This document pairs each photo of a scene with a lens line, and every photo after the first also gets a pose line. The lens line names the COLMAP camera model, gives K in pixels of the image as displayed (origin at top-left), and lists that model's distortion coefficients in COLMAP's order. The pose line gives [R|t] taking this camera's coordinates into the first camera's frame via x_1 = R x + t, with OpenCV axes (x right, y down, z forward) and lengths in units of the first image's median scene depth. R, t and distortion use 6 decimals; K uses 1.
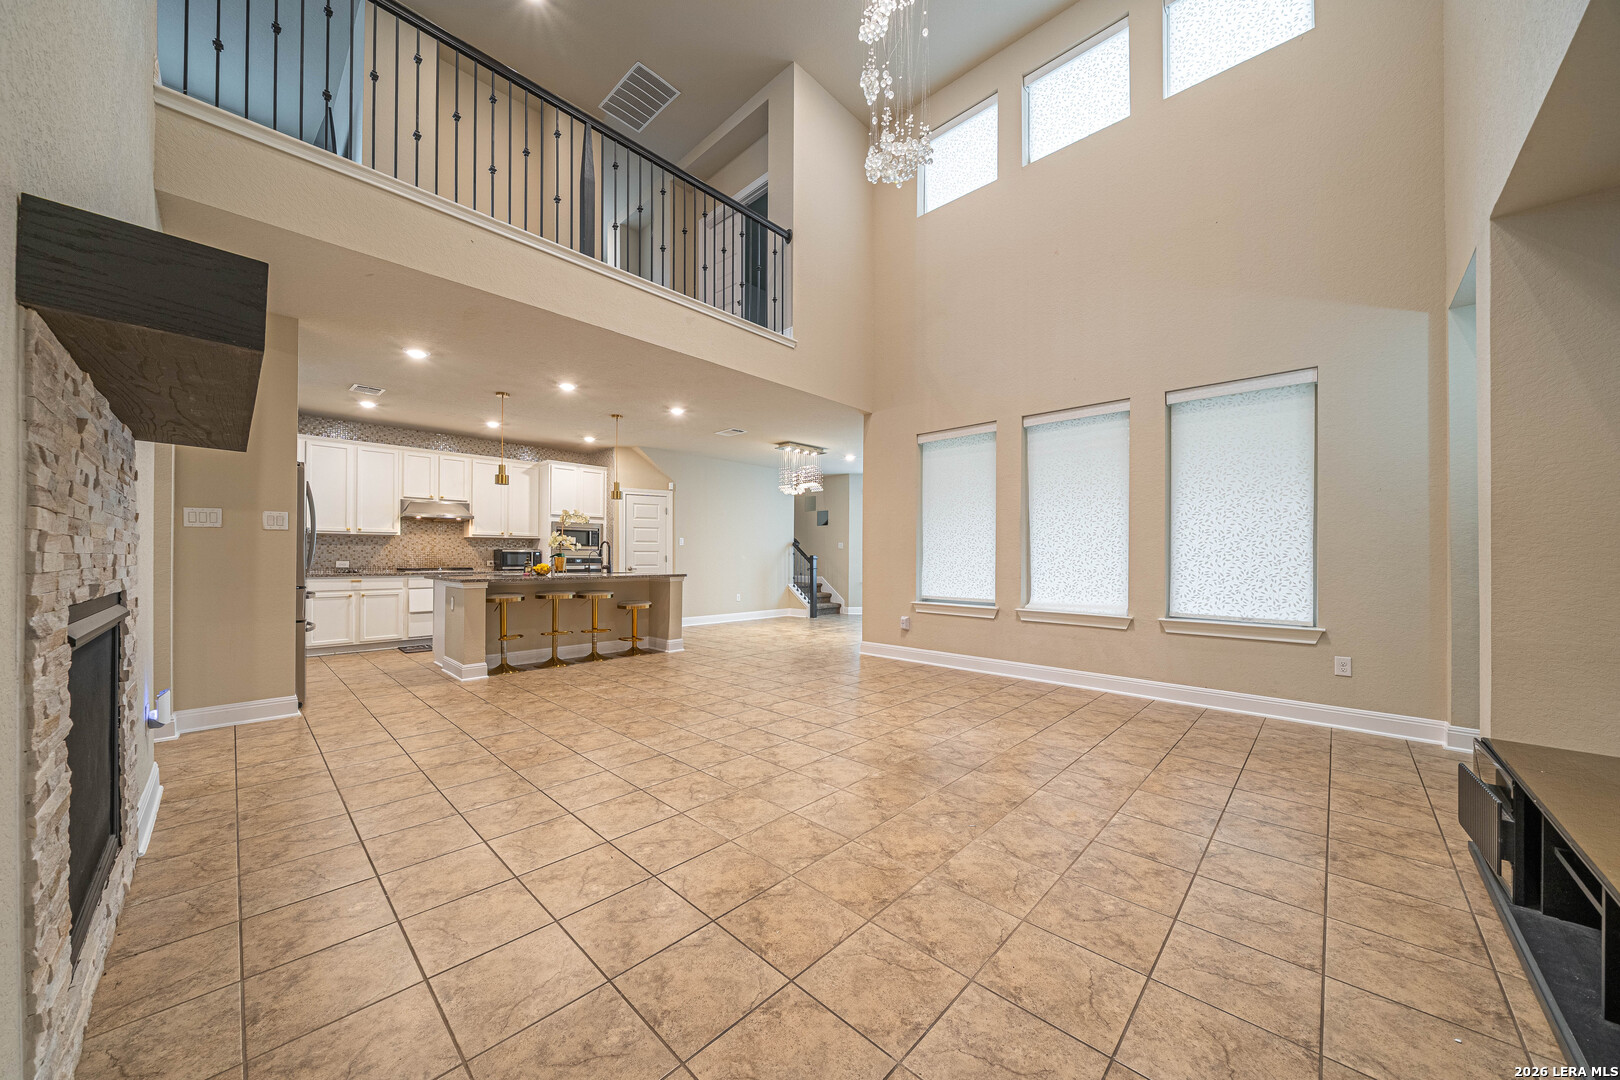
lens RADIAL K [[561.1, 0, 806.2], [0, 561.1, 556.0], [0, 0, 1]] dist [0.009080, -0.000038]
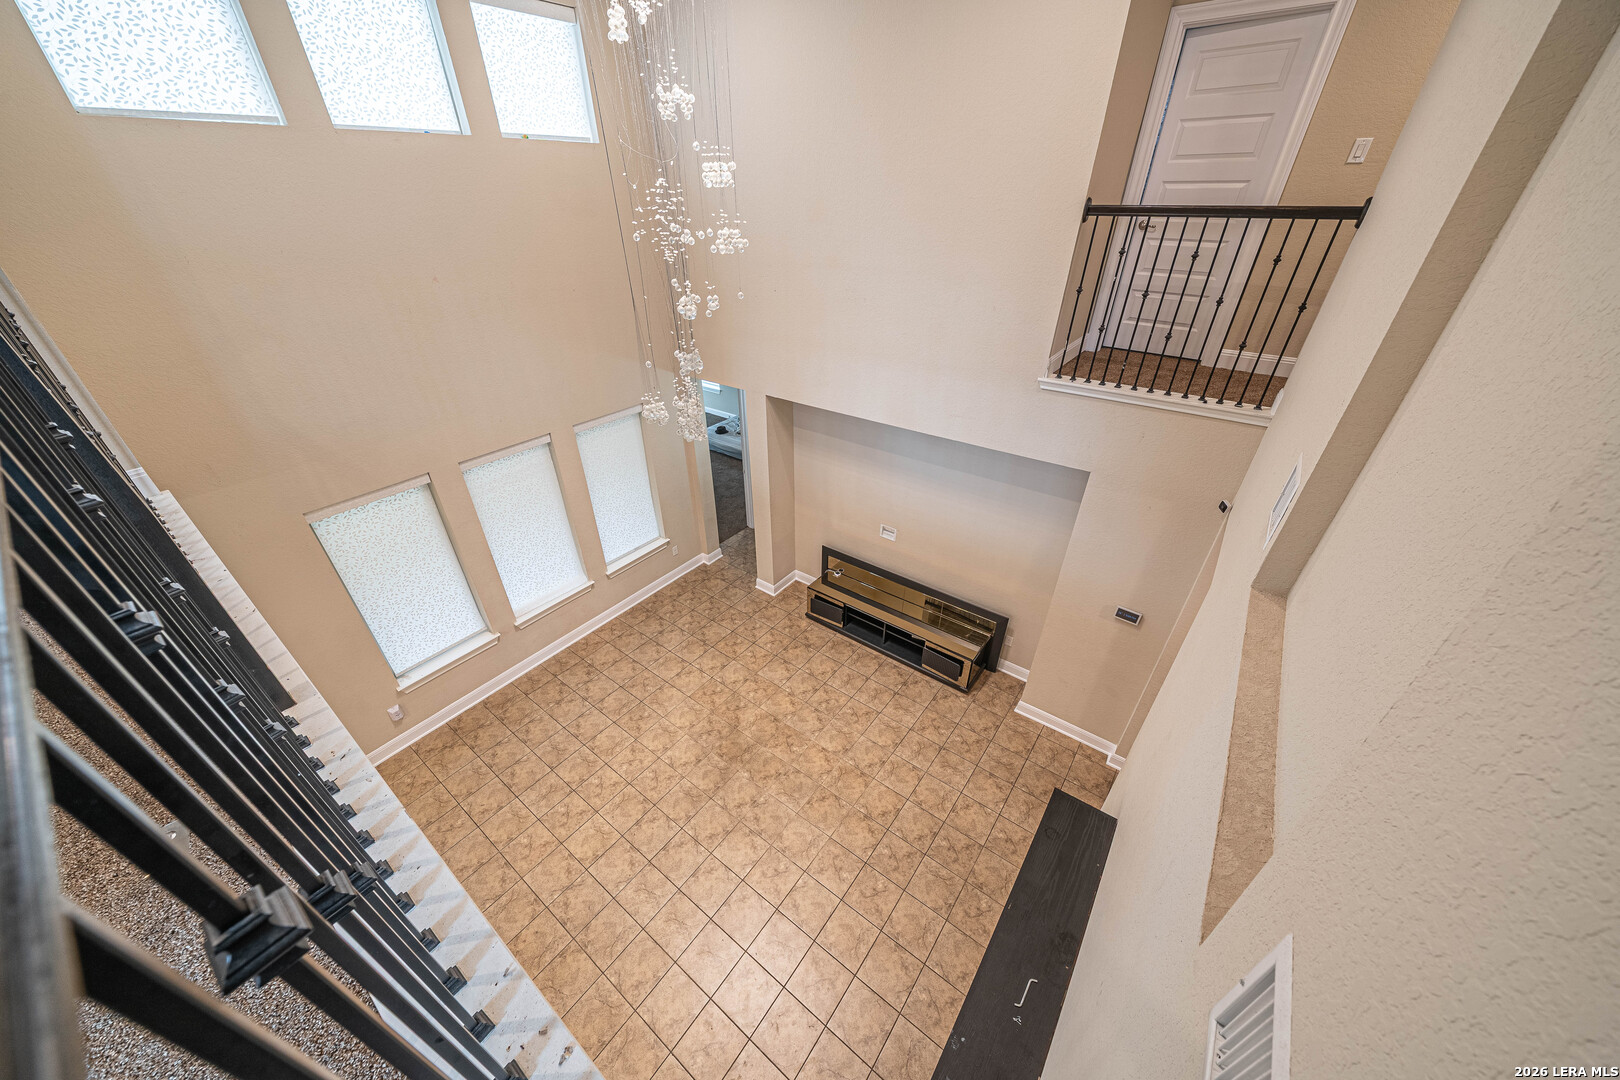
lens RADIAL K [[555.4, 0, 800.3], [0, 555.4, 553.4], [0, 0, 1]] dist [-0.005545, -0.000060]
pose [[-0.111289, -0.545435, 0.830732, -0.727524], [0.000996, 0.835863, 0.548938, -0.864486], [-0.993788, 0.061918, -0.092479, 0.722303]]
